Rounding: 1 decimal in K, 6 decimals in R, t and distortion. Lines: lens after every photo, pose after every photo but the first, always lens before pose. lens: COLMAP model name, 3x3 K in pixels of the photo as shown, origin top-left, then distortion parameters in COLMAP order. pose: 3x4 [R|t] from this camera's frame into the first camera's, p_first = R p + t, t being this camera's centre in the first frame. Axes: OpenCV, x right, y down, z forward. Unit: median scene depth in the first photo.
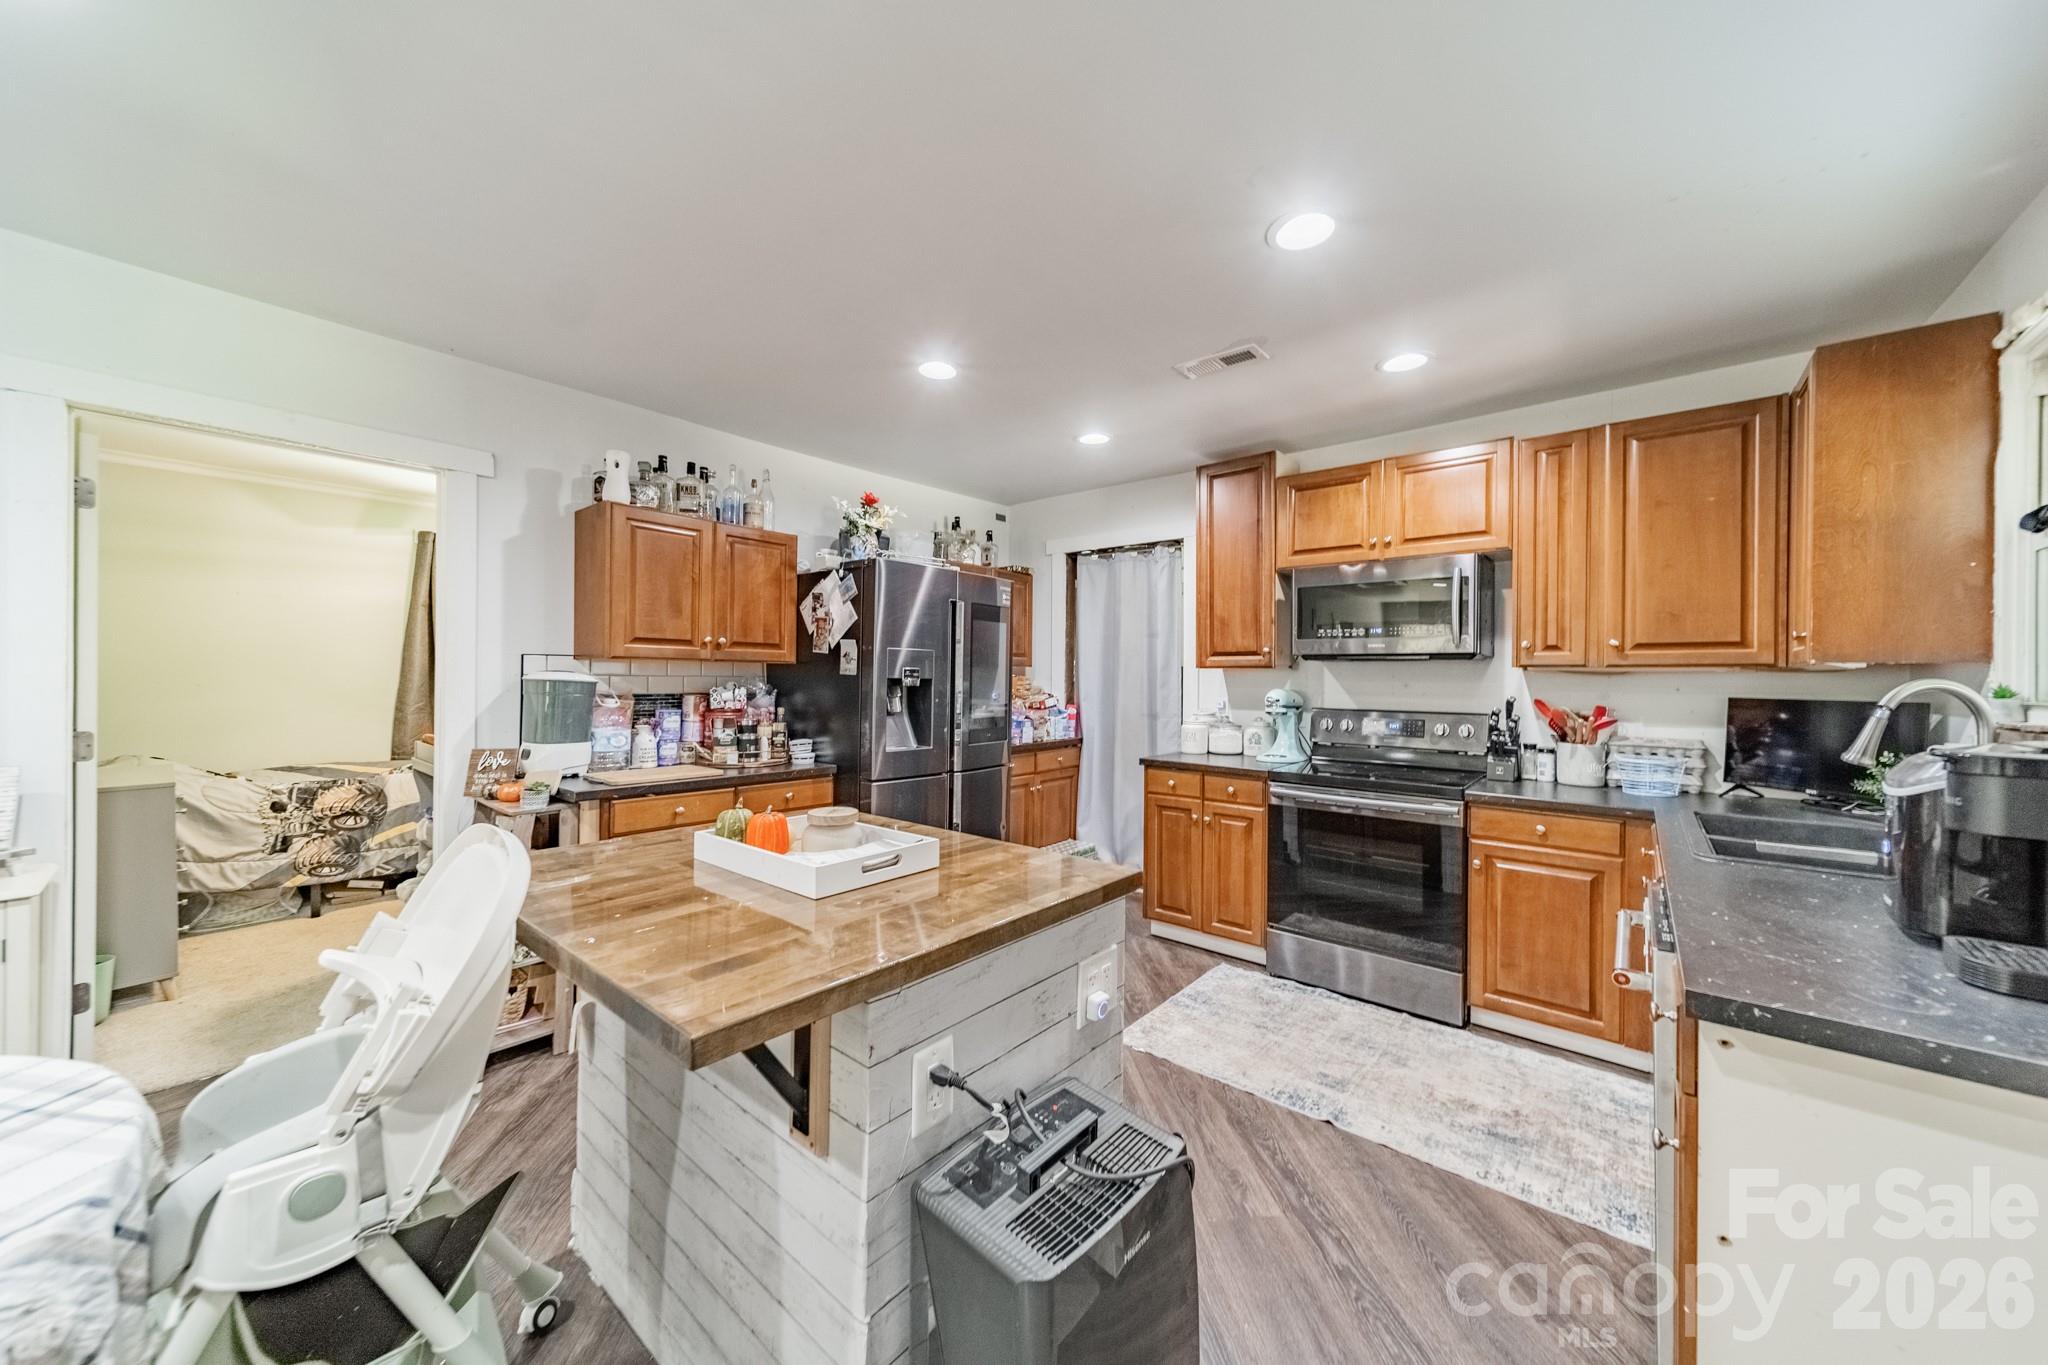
lens RADIAL K [[720.8, 0, 1029.5], [0, 720.8, 674.2], [0, 0, 1]] dist [0.006195, -0.000144]
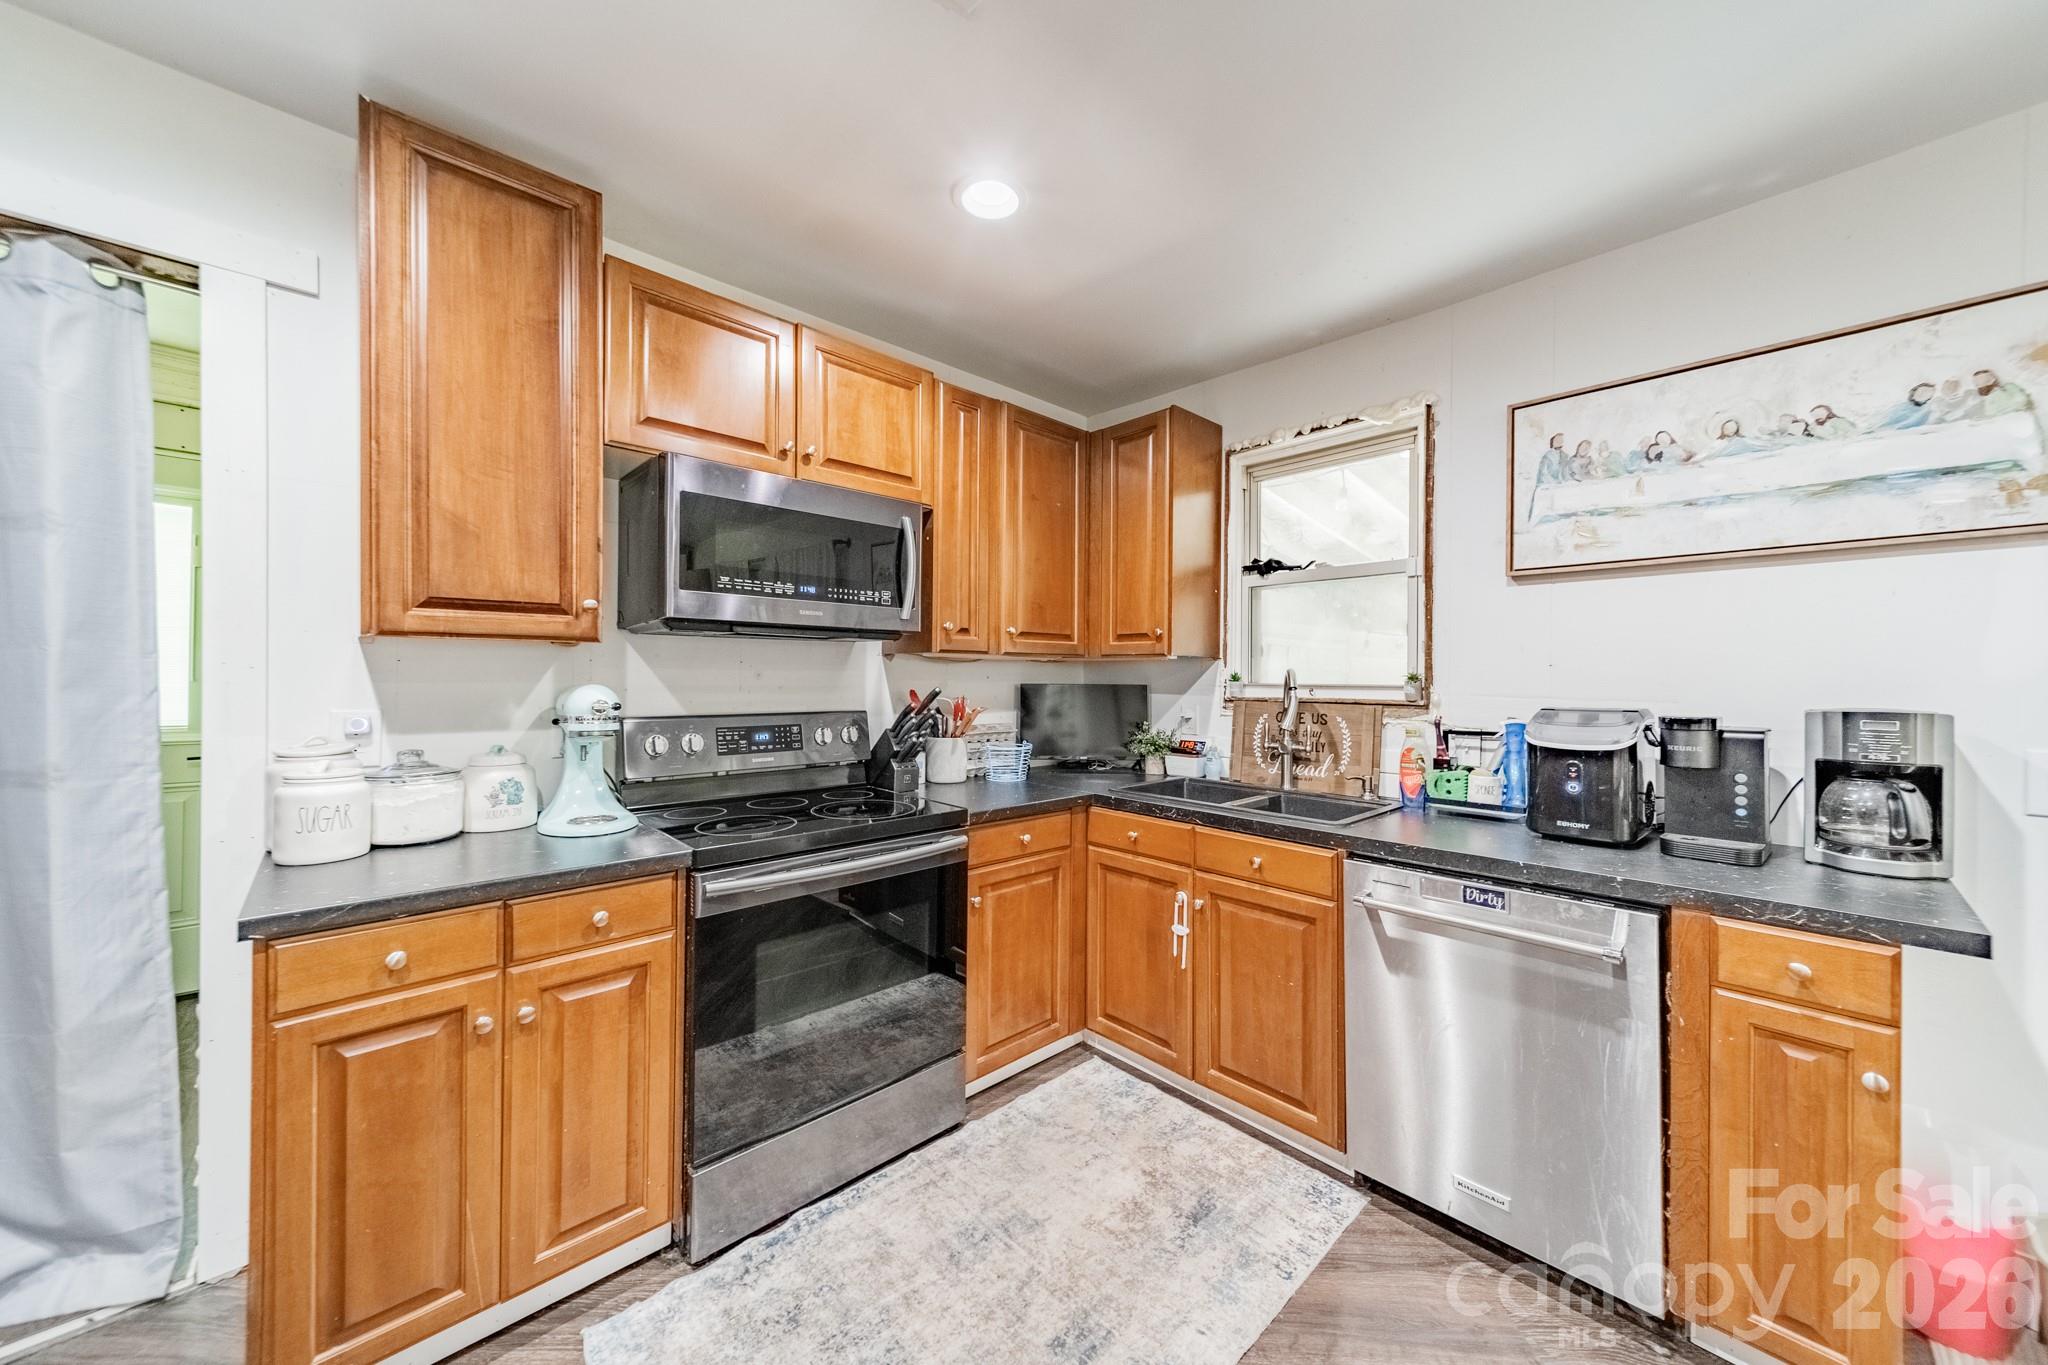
lens RADIAL K [[720.8, 0, 1029.8], [0, 720.8, 679.7], [0, 0, 1]] dist [0.006195, -0.000144]
pose [[0.117800, -0.013103, 0.992951, -0.128736], [-0.009608, 0.999851, 0.014334, 0.008138], [-0.992991, -0.011228, 0.117656, 0.734183]]
